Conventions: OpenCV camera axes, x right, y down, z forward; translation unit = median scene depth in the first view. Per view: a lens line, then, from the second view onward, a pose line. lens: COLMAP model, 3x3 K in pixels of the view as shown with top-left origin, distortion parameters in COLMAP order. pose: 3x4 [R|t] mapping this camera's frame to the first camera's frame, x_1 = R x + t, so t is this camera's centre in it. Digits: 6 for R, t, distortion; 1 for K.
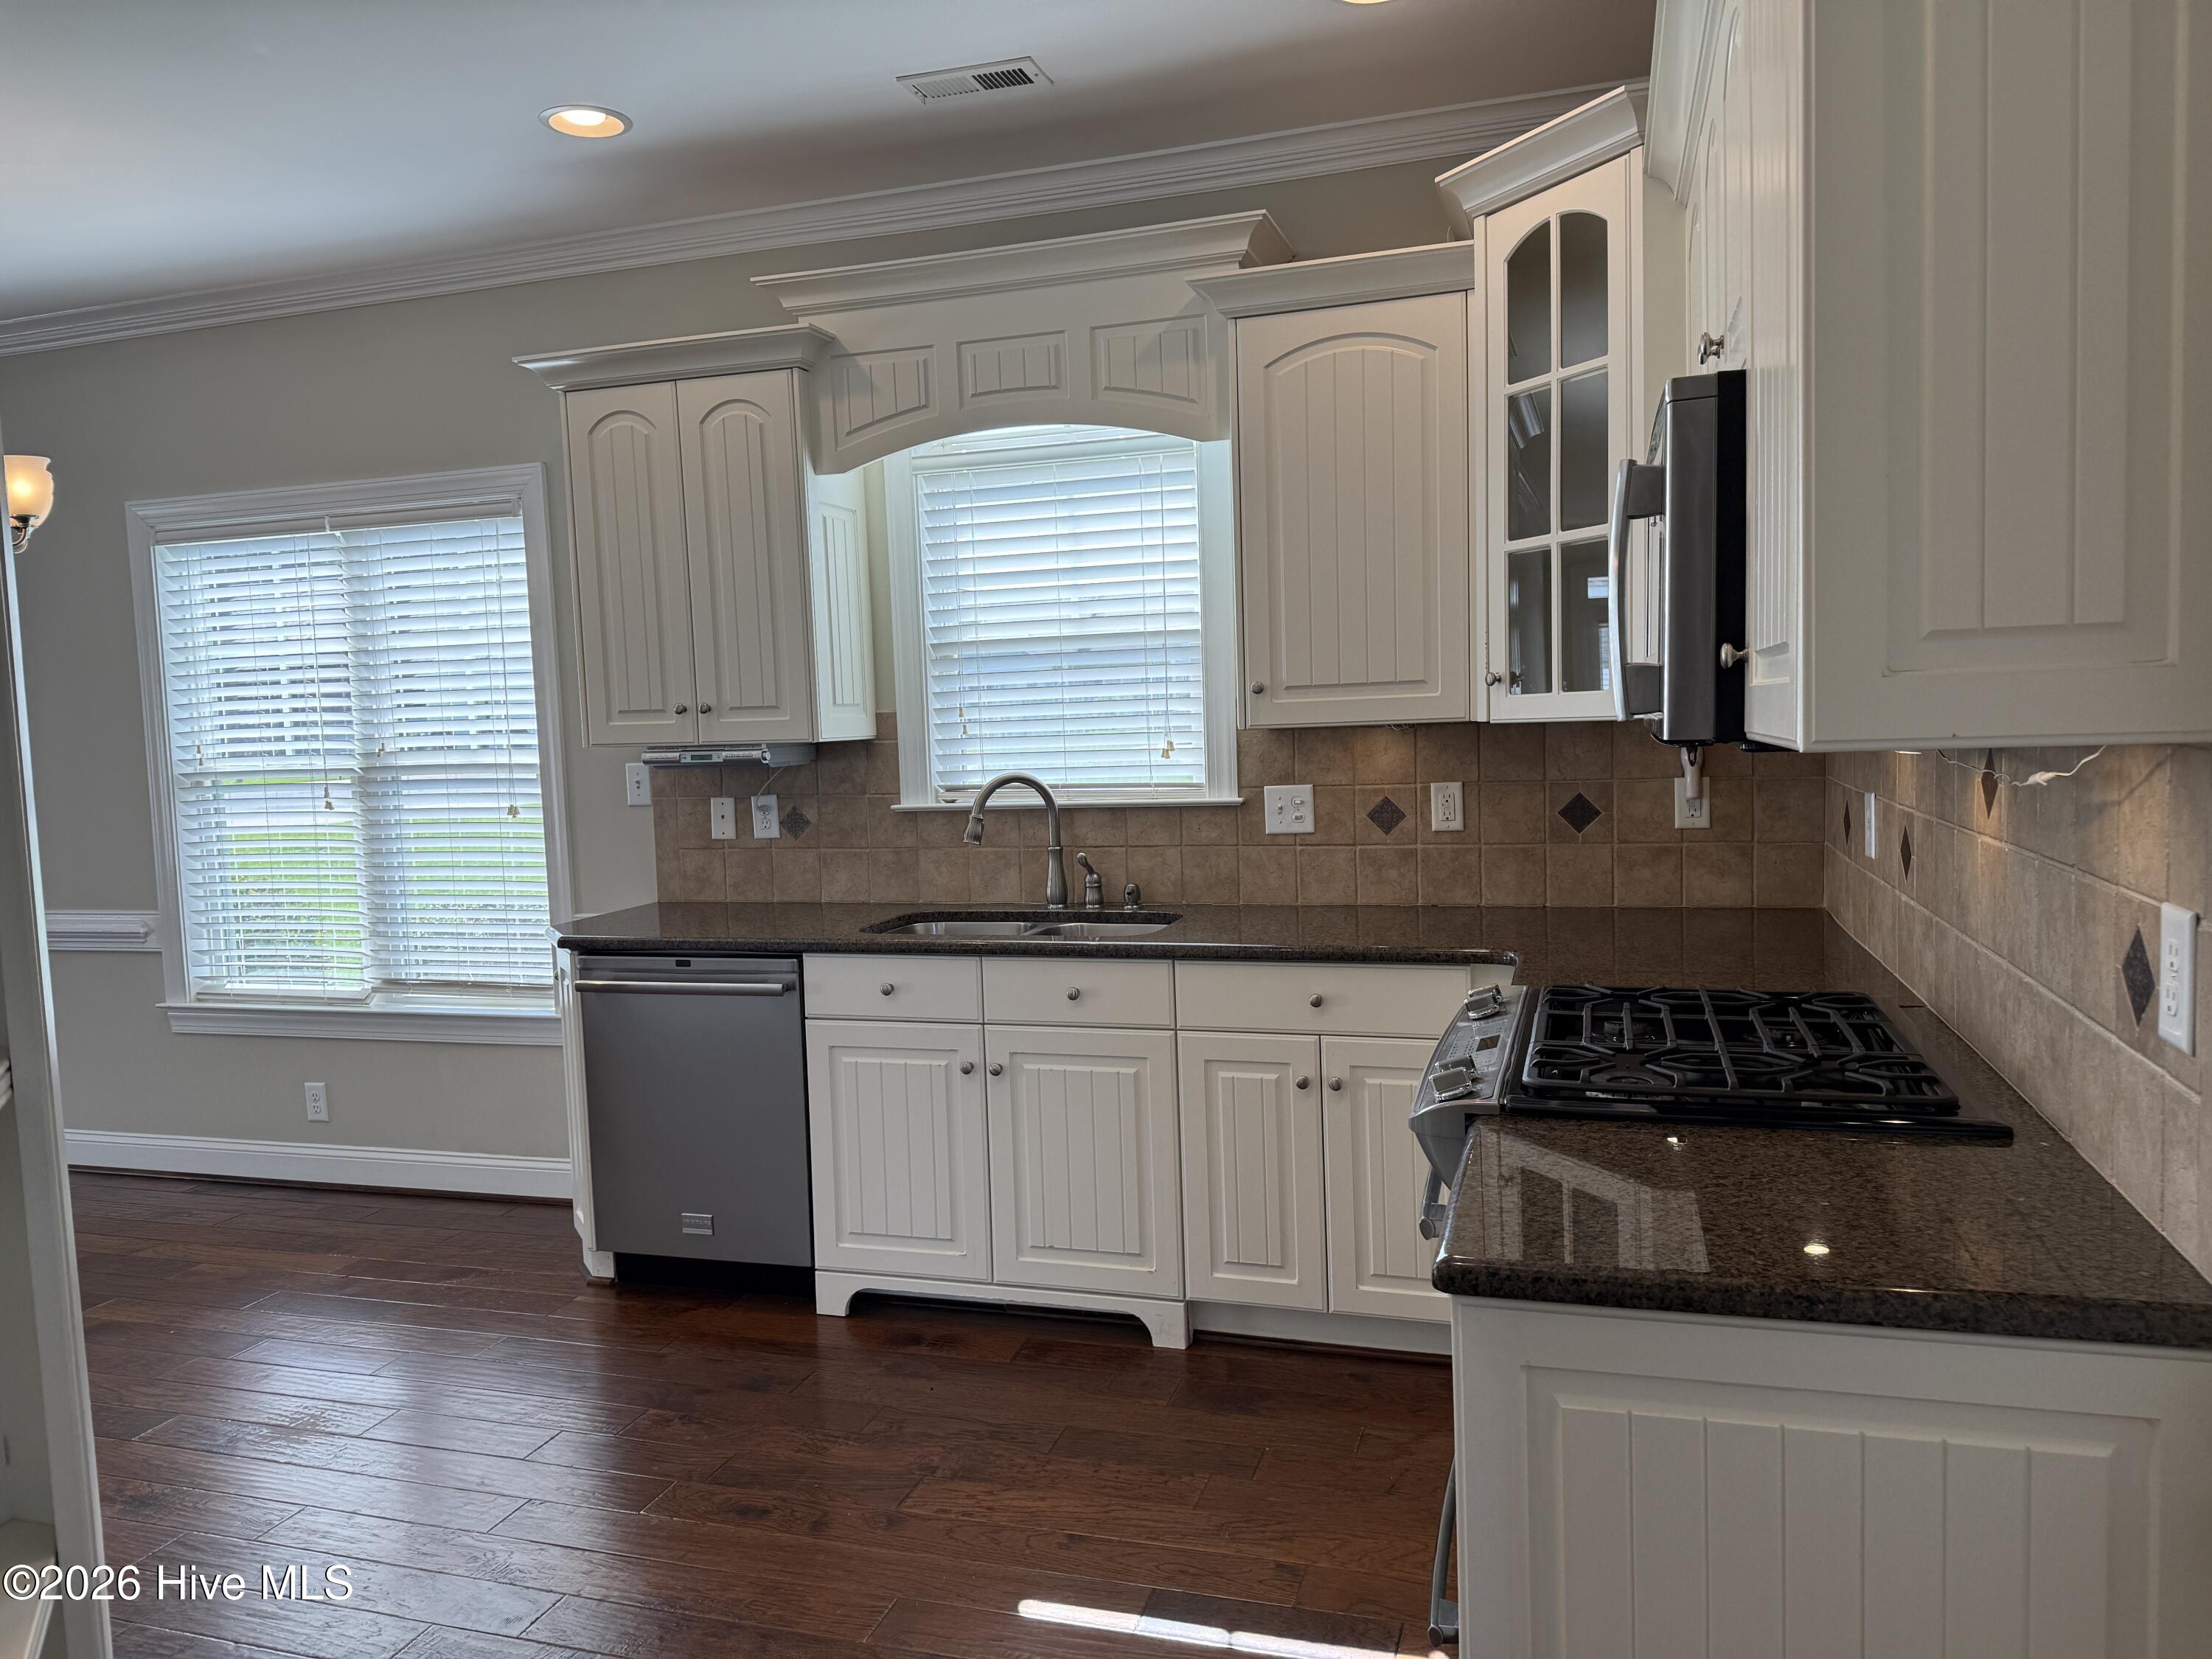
lens RADIAL K [[1551.0, 0, 1100.8], [0, 1551.0, 838.1], [0, 0, 1]] dist [0.067136, -0.094359]
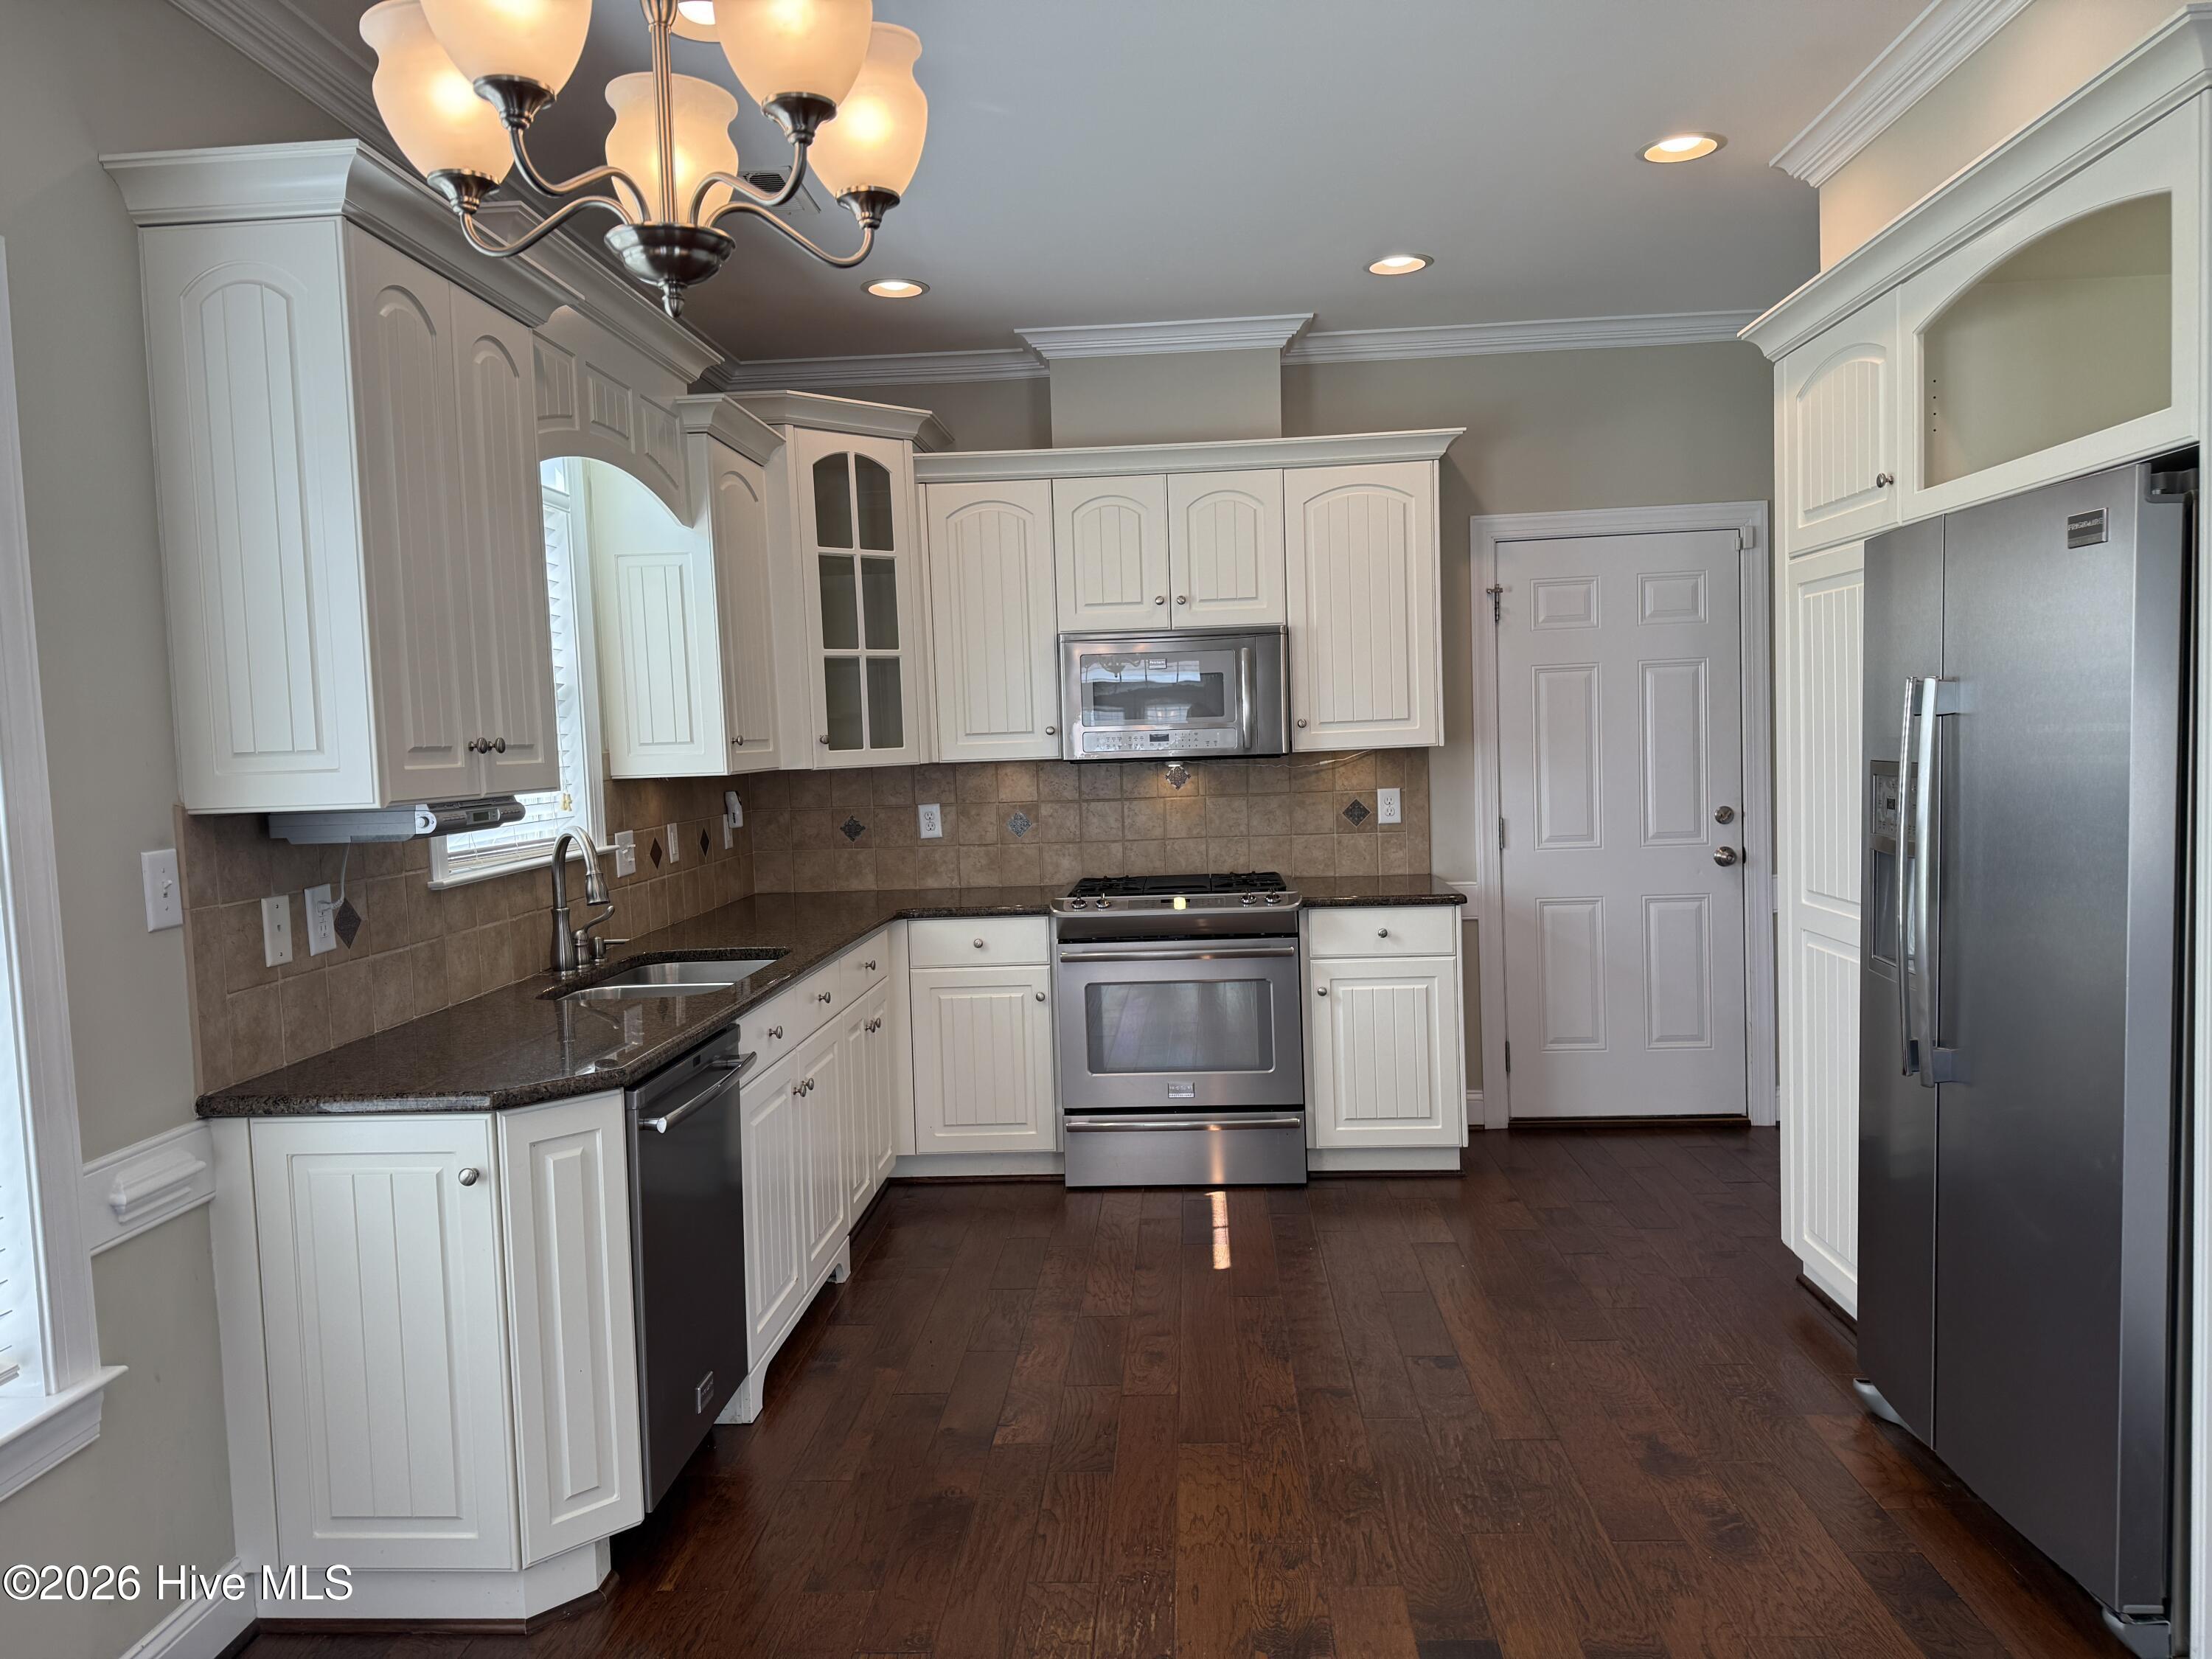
lens RADIAL K [[1553.1, 0, 1139.5], [0, 1553.1, 827.3], [0, 0, 1]] dist [0.152623, -0.284275]
pose [[-0.273606, -0.014813, 0.961728, -1.023653], [0.122382, 0.991219, 0.050084, -0.046729], [-0.954024, 0.131401, -0.269390, 0.917216]]
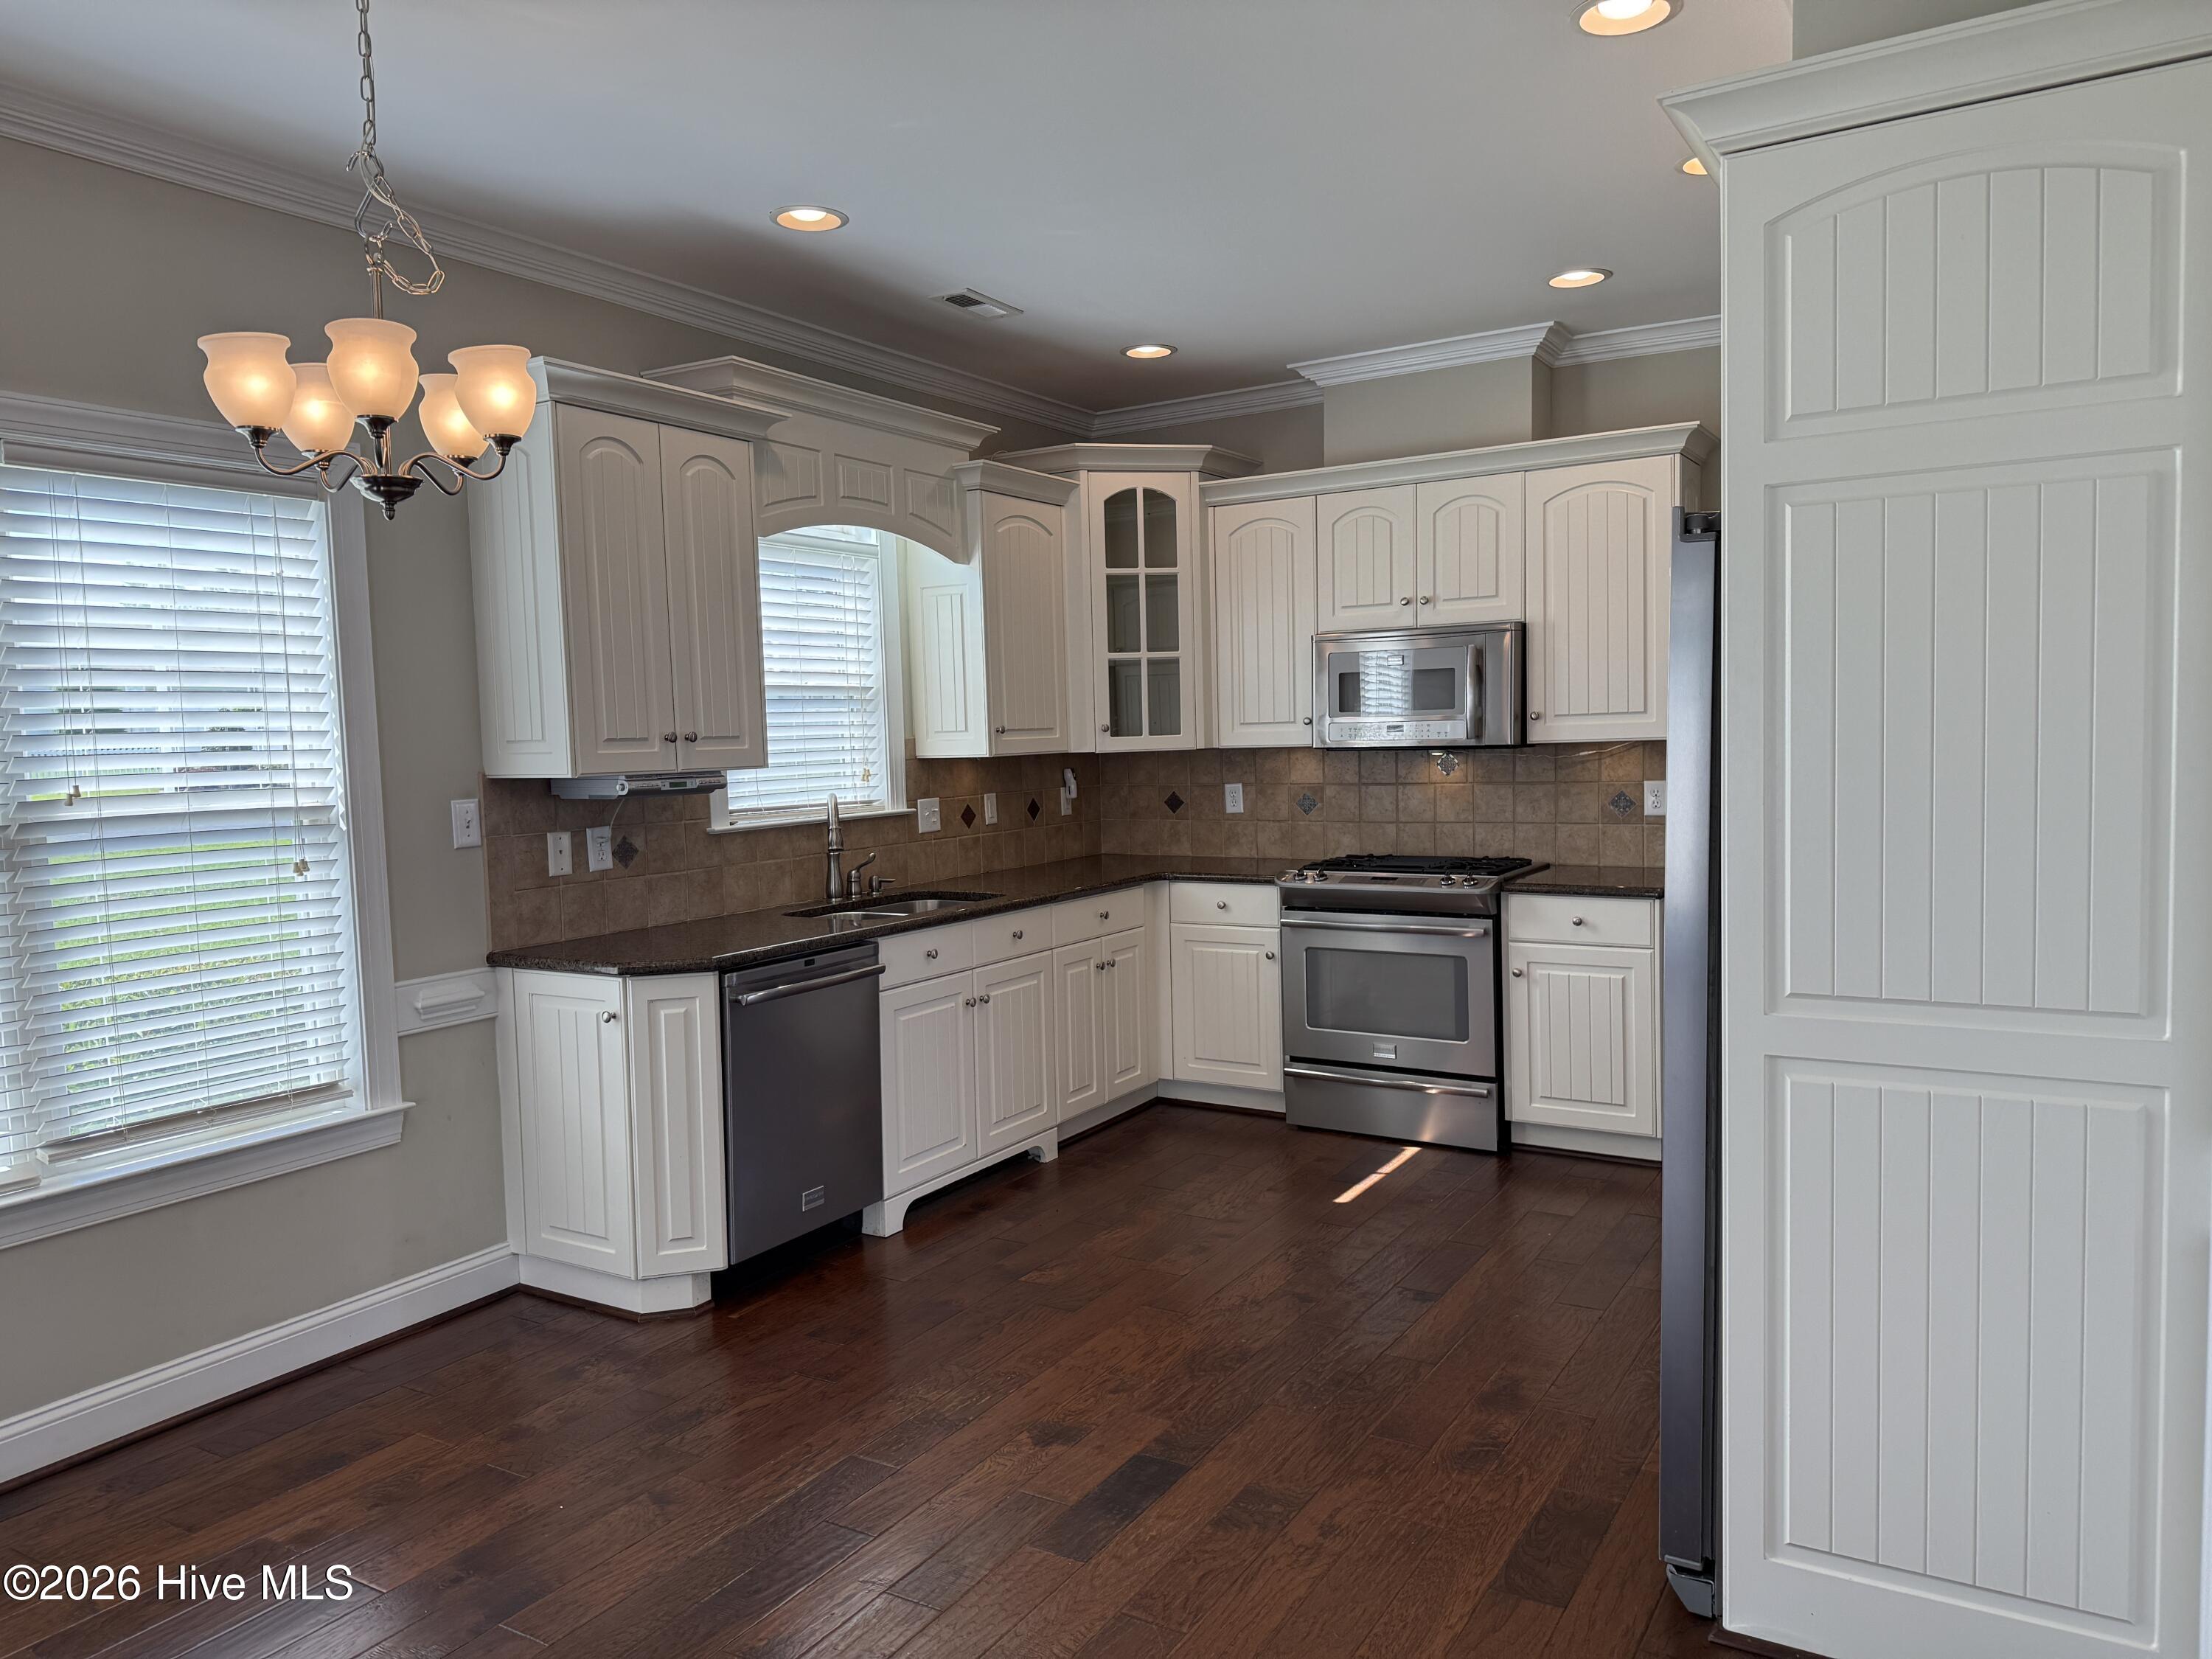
lens RADIAL K [[1551.0, 0, 1100.8], [0, 1551.0, 838.1], [0, 0, 1]] dist [0.067136, -0.094359]
pose [[0.228163, -0.040210, 0.972792, -1.210592], [0.098395, 0.994984, 0.018049, -0.007428], [-0.968638, 0.091600, 0.230975, 0.493462]]
